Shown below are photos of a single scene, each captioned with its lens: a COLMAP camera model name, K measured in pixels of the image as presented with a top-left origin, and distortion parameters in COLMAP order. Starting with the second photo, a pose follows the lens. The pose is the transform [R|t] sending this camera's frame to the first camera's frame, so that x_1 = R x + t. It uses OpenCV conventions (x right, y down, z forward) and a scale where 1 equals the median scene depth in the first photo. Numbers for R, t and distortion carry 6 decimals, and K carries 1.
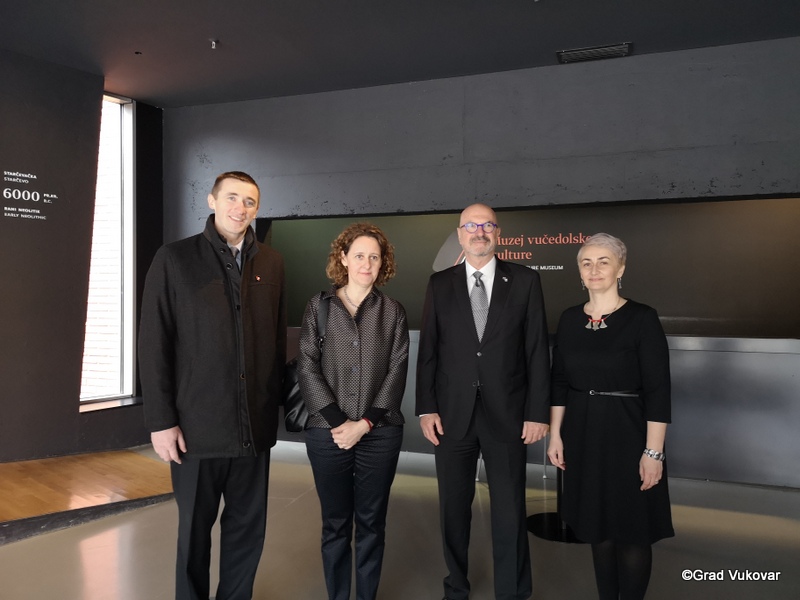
lens RADIAL K [[623.7, 0, 400.0], [0, 623.7, 300.0], [0, 0, 1]] dist [0.052184, -0.000616]
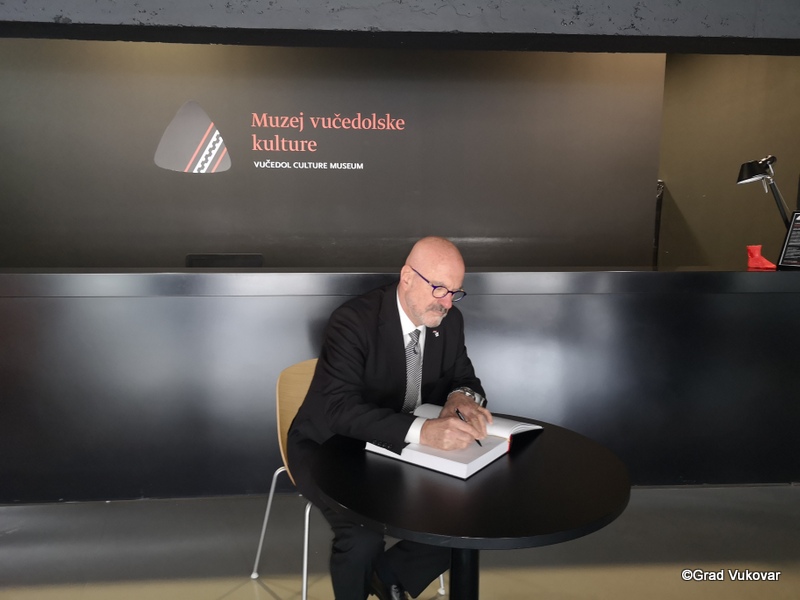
lens RADIAL K [[623.7, 0, 400.0], [0, 623.7, 300.0], [0, 0, 1]] dist [0.052184, -0.000616]
pose [[0.922447, -0.048734, 0.383036, 0.032782], [-0.000001, 0.992003, 0.126215, 0.005777], [-0.386123, -0.116427, 0.915070, 0.352085]]
